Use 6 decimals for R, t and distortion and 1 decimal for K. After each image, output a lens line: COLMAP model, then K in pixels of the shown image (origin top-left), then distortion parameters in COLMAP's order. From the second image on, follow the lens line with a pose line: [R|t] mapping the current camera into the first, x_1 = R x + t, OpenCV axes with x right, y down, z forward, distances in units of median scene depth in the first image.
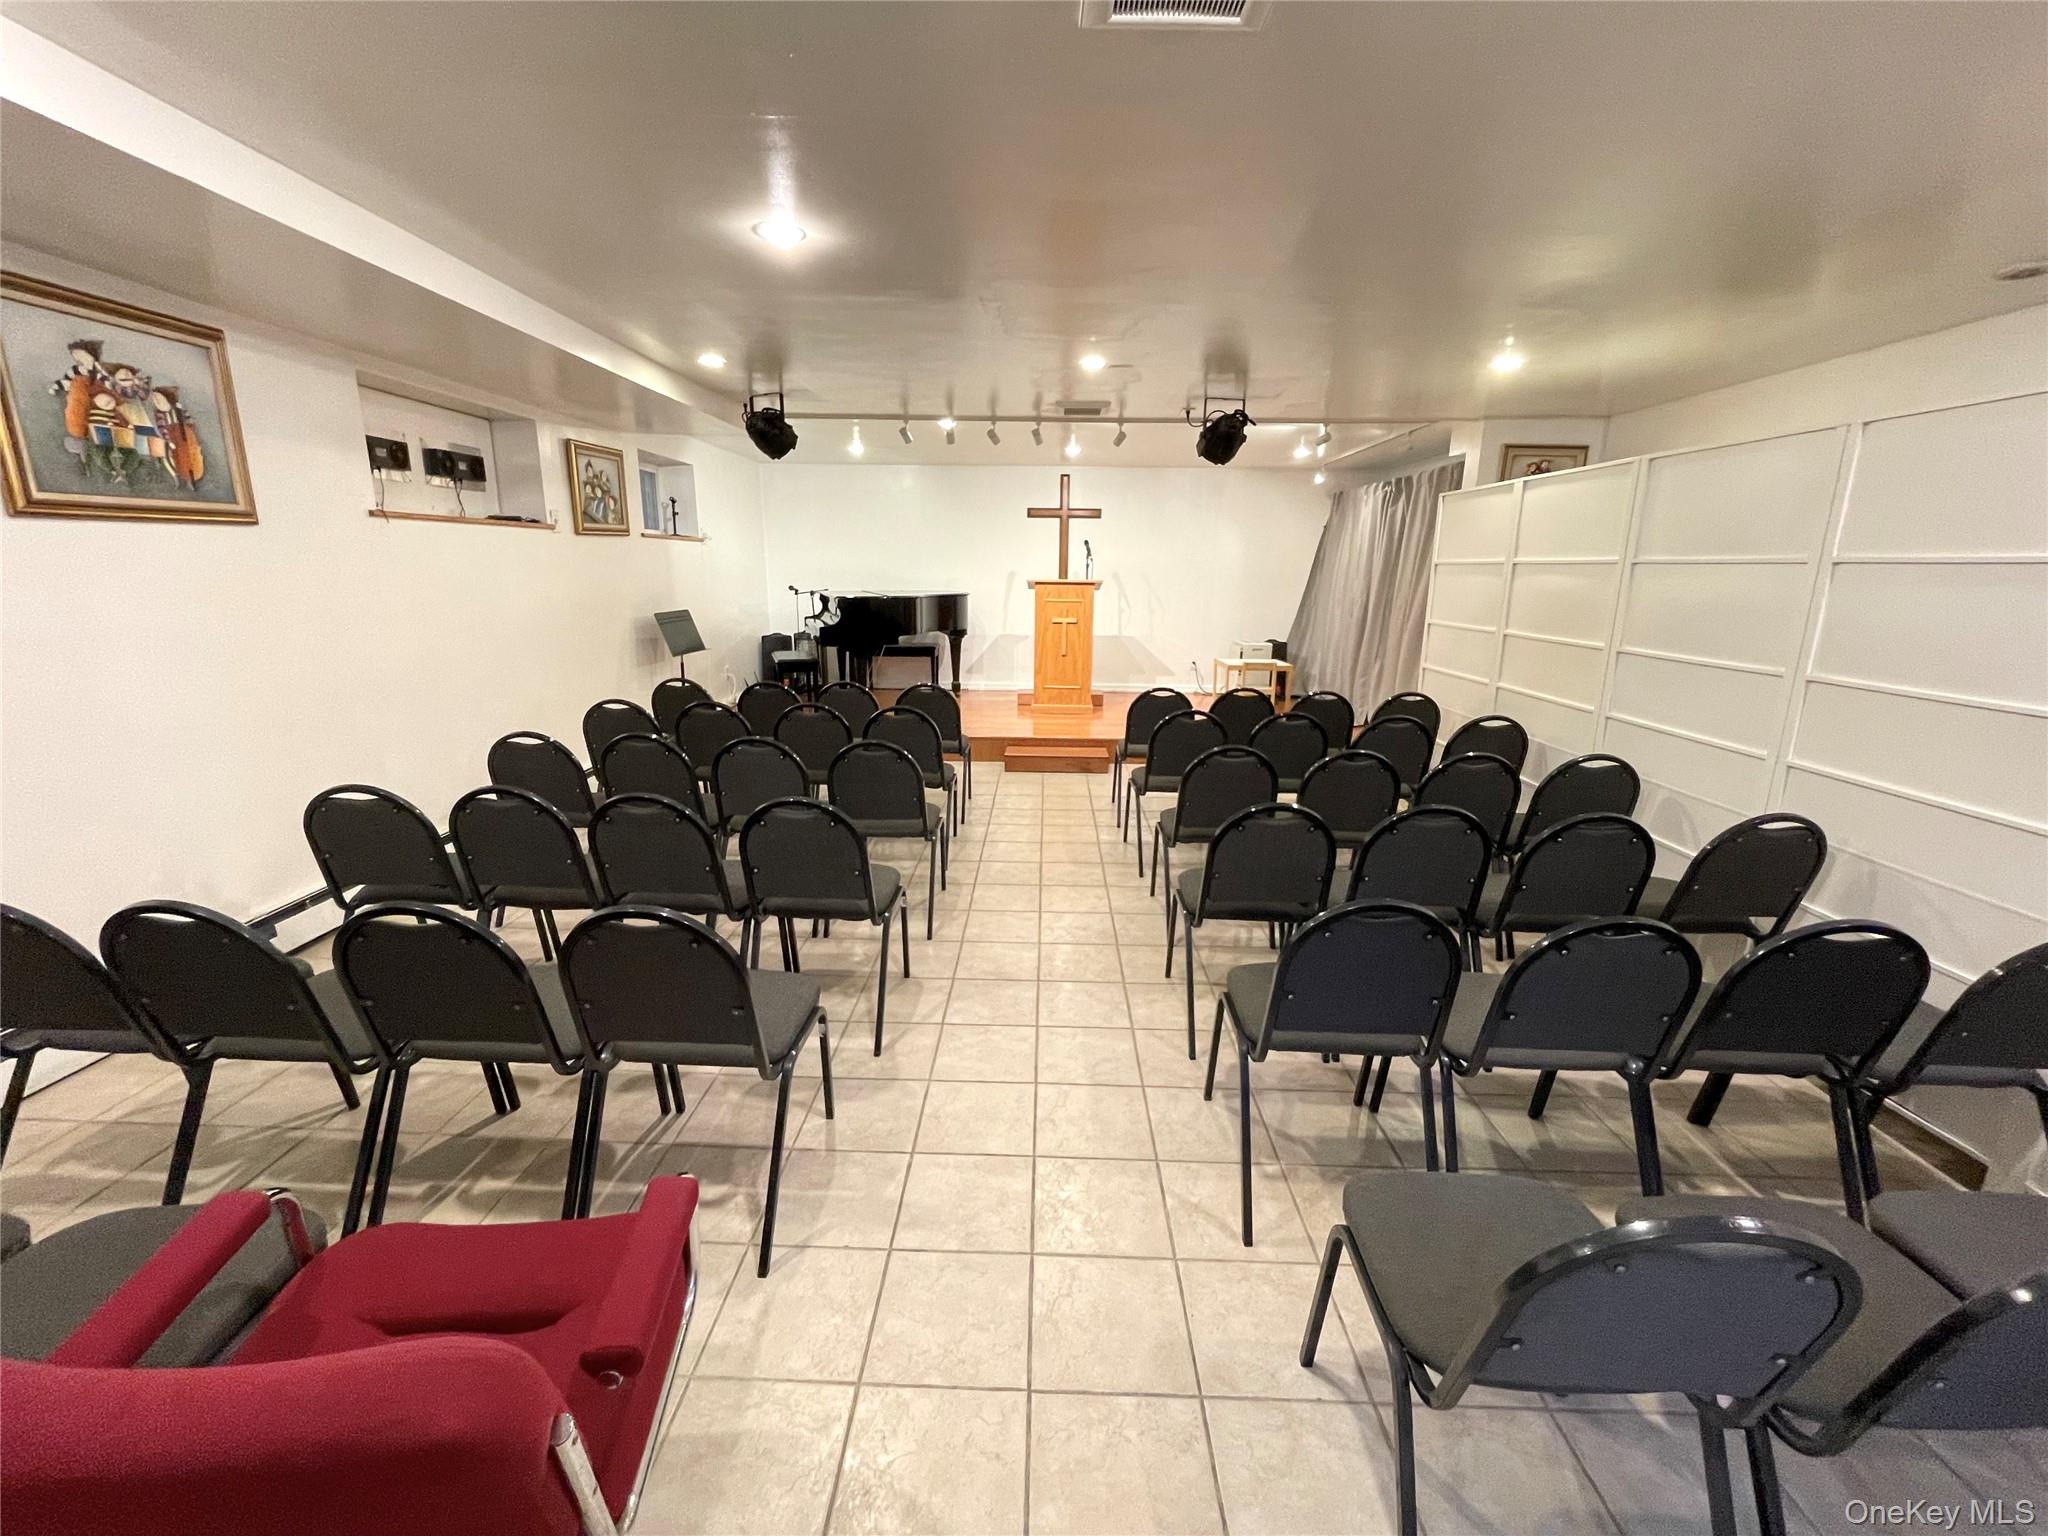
lens RADIAL K [[830.0, 0, 1019.8], [0, 830.0, 761.1], [0, 0, 1]] dist [-0.002935, -0.000864]
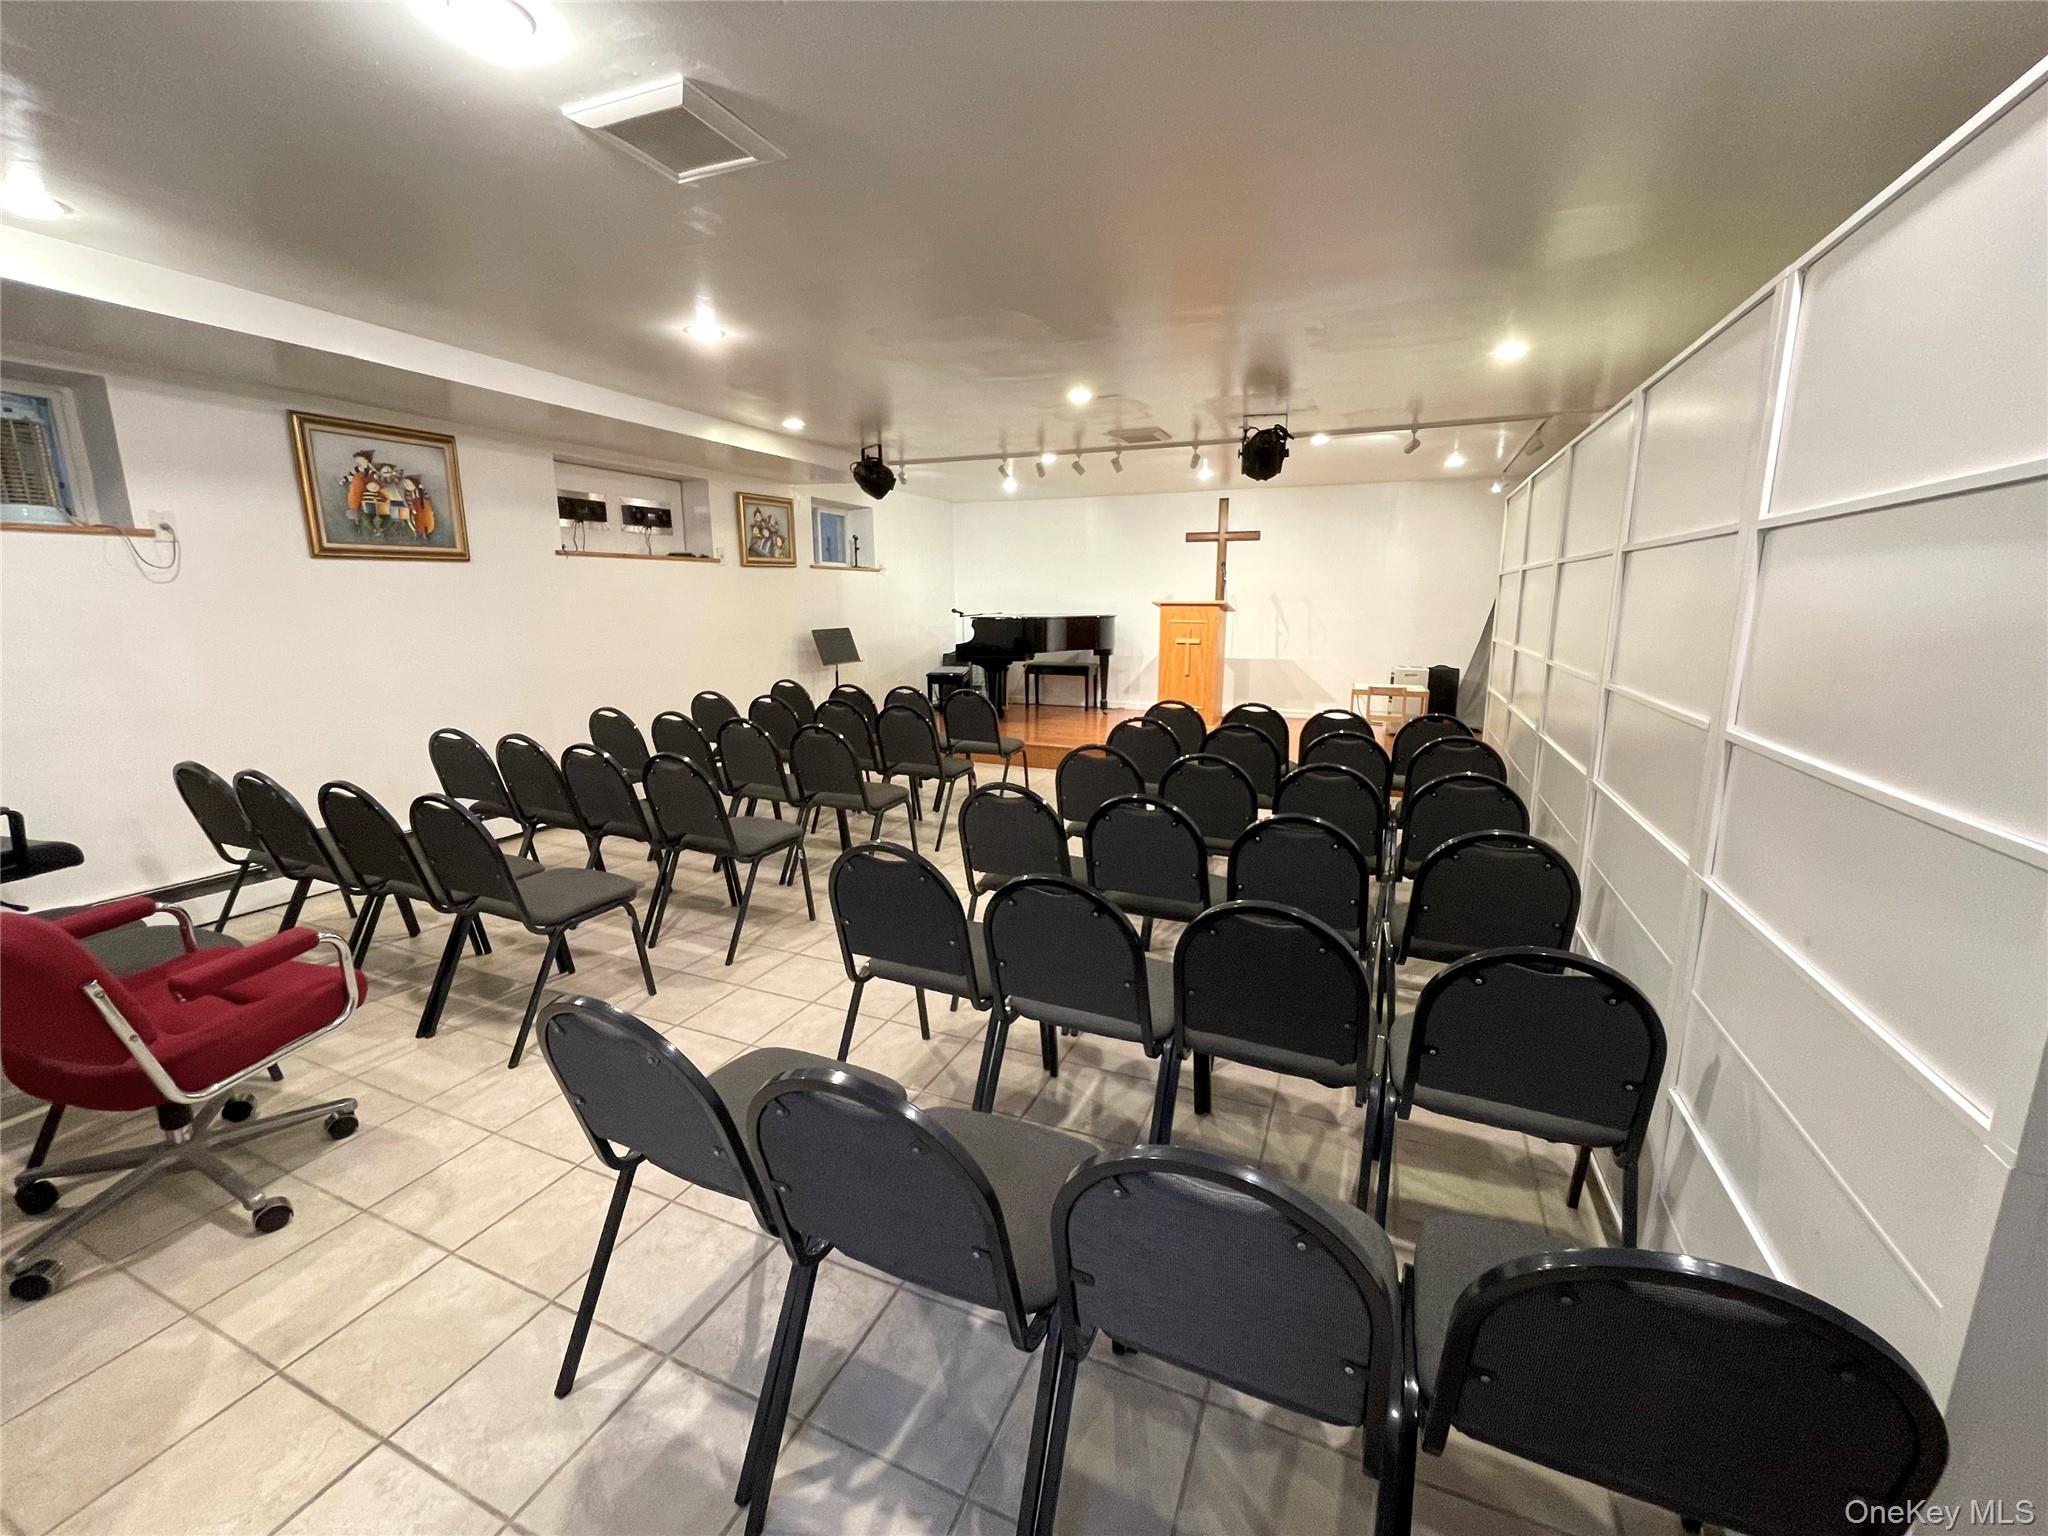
lens RADIAL K [[830.0, 0, 1030.8], [0, 830.0, 762.2], [0, 0, 1]] dist [-0.002935, -0.000864]
pose [[0.928038, 0.061672, -0.367344, 0.384358], [-0.075230, 0.996908, -0.022688, 0.023881], [0.364809, 0.048690, 0.929808, -0.010103]]
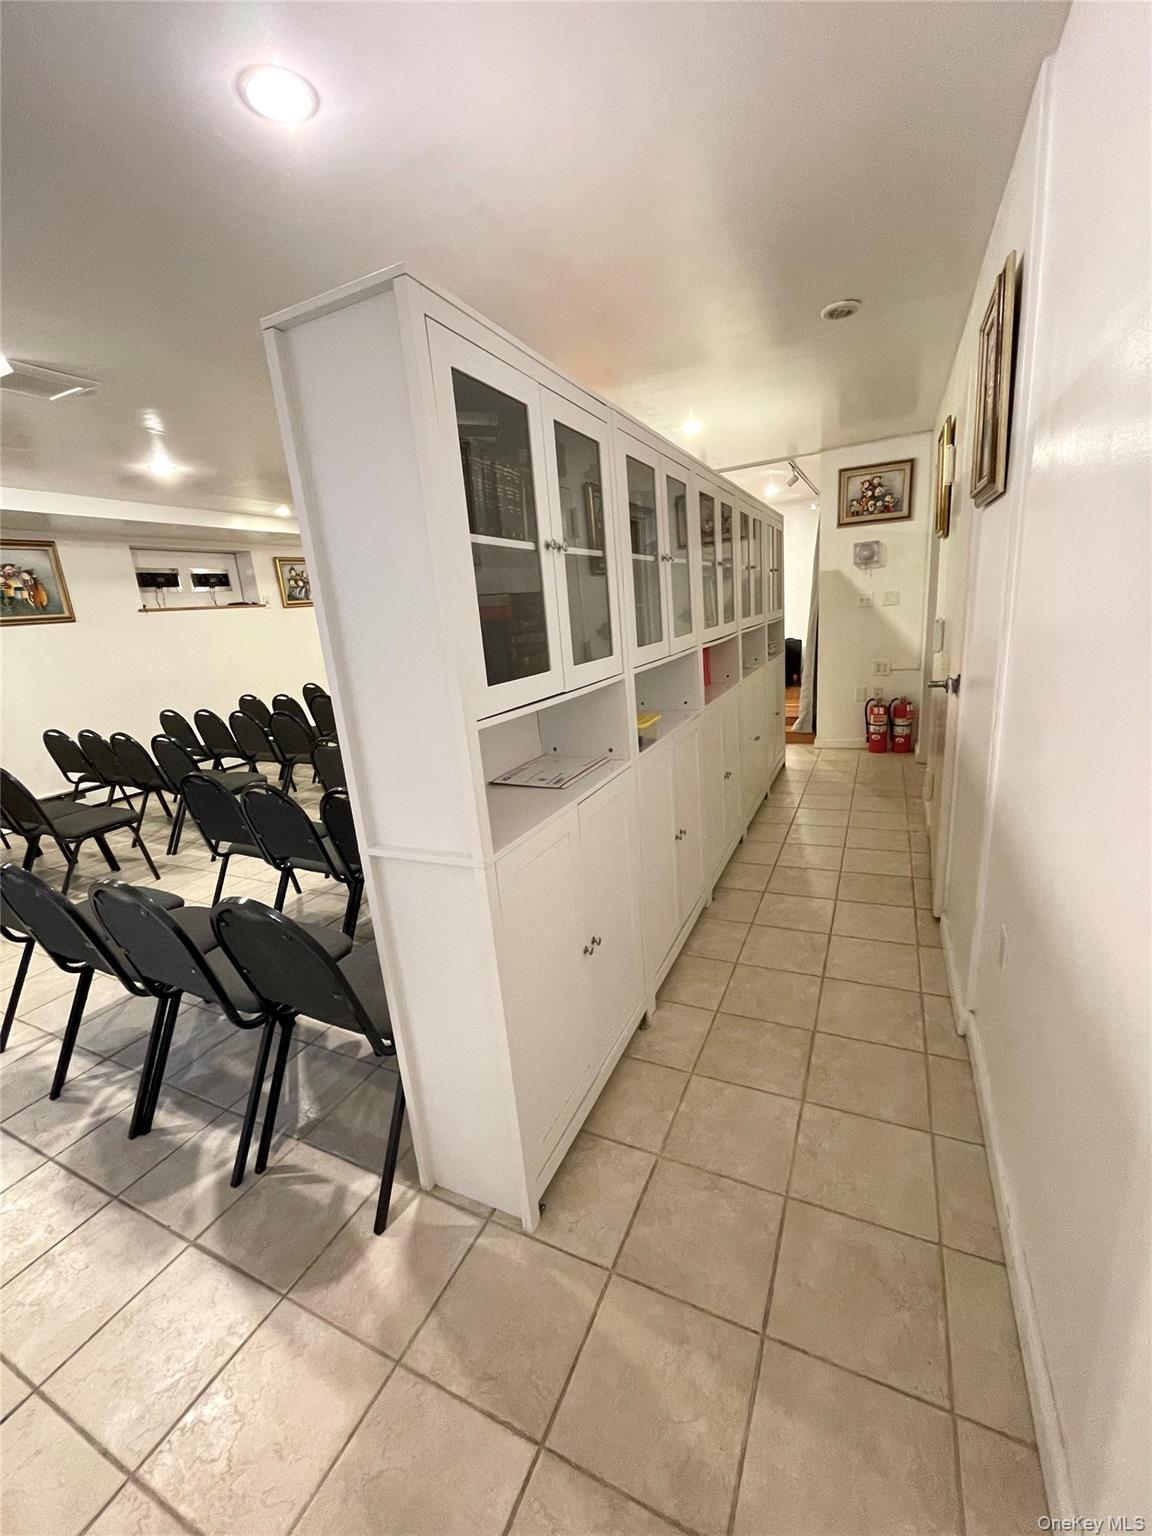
lens RADIAL K [[622.5, 0, 587.9], [0, 622.5, 766.1], [0, 0, 1]] dist [-0.002935, -0.000864]
pose [[0.909833, 0.023468, -0.414311, 0.722589], [-0.009656, 0.999327, 0.035401, 0.030694], [0.414863, -0.028208, 0.909447, -0.007985]]
